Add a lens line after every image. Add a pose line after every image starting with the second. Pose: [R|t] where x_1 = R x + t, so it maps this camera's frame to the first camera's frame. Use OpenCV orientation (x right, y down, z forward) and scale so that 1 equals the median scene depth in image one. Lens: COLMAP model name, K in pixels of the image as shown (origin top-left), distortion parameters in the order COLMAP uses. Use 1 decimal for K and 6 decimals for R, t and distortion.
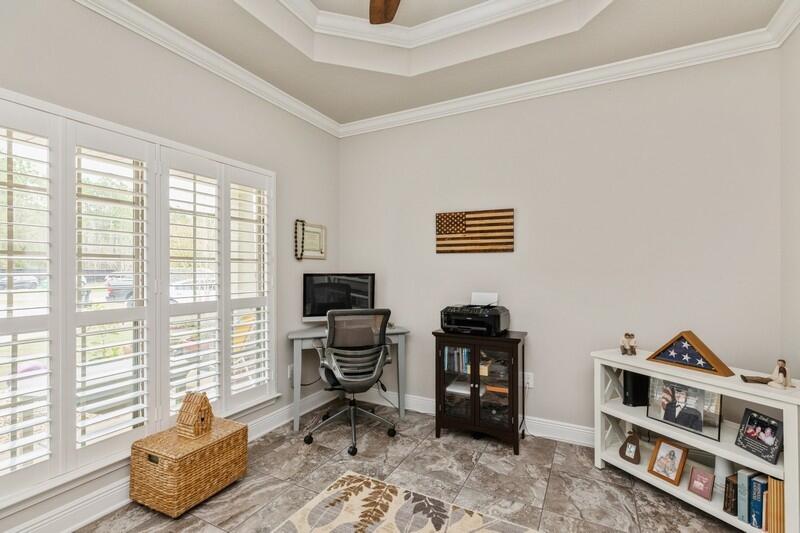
lens RADIAL K [[364.5, 0, 415.9], [0, 364.5, 269.7], [0, 0, 1]] dist [0.008494, -0.003828]
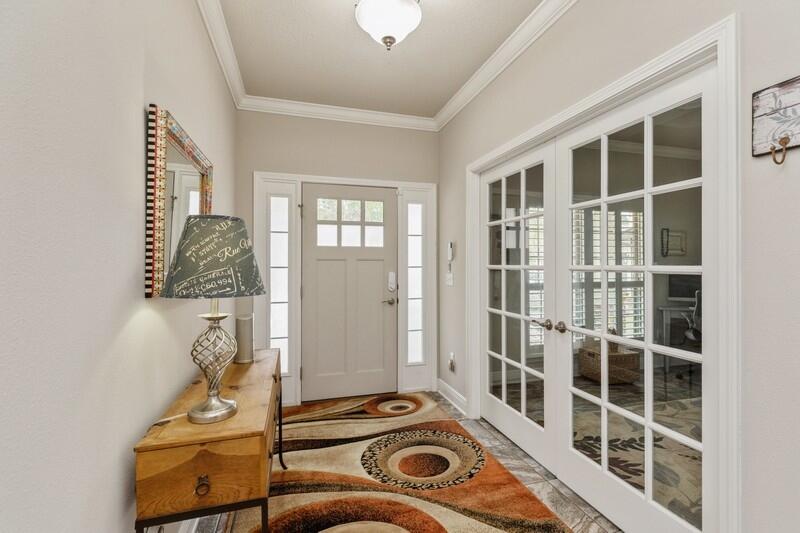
lens RADIAL K [[364.5, 0, 393.9], [0, 364.5, 264.8], [0, 0, 1]] dist [0.008494, -0.003828]
pose [[0.669432, 0.002003, -0.742871, 0.040668], [-0.001323, 0.999998, 0.001504, 0.004286], [0.742872, -0.000024, 0.669433, -0.910219]]
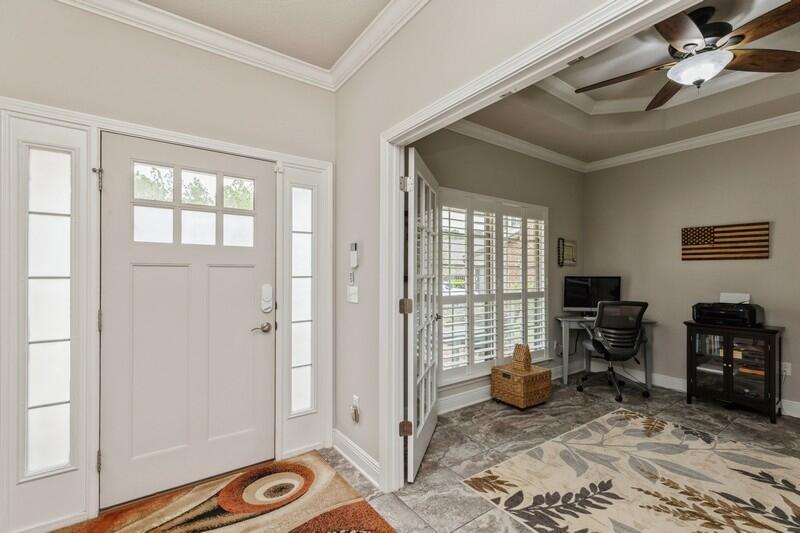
lens RADIAL K [[364.5, 0, 401.9], [0, 364.5, 274.2], [0, 0, 1]] dist [0.008494, -0.003828]
pose [[0.883843, 0.002397, -0.467777, -0.247458], [-0.003458, 0.999993, -0.001409, 0.007742], [0.467771, 0.002863, 0.883845, -0.656952]]
